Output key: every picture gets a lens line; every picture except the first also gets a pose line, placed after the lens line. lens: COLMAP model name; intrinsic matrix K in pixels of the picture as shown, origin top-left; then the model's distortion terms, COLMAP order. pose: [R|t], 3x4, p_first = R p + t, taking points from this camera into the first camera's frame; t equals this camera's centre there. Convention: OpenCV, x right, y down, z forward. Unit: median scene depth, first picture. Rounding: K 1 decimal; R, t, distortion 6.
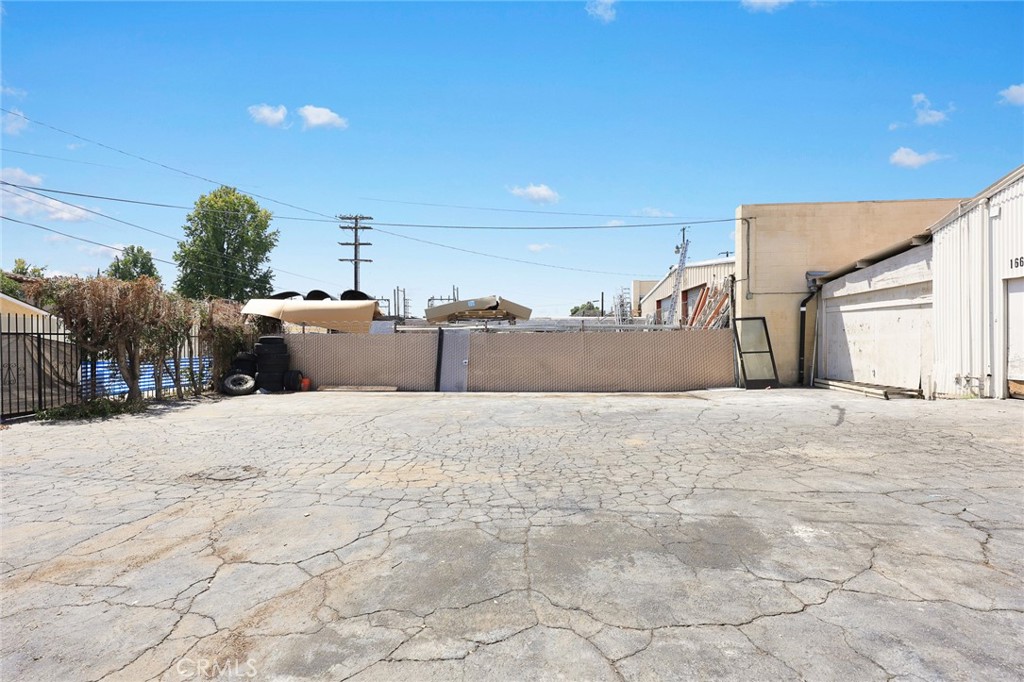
lens RADIAL K [[413.1, 0, 534.2], [0, 413.1, 347.8], [0, 0, 1]] dist [-0.002109, 0.000774]
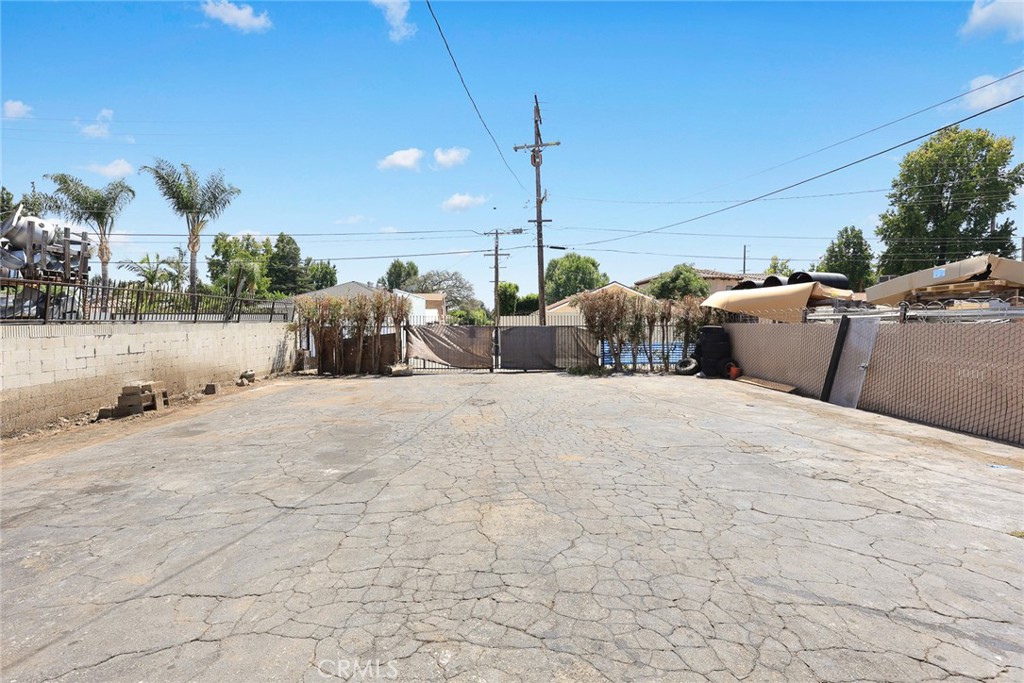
lens RADIAL K [[484.1, 0, 511.8], [0, 484.1, 344.0], [0, 0, 1]] dist [0.001850, 0.000546]
pose [[0.068187, 0.046721, -0.996578, 0.540443], [-0.008763, 0.998892, 0.046230, -0.030657], [0.997634, 0.005581, 0.068521, 0.330920]]
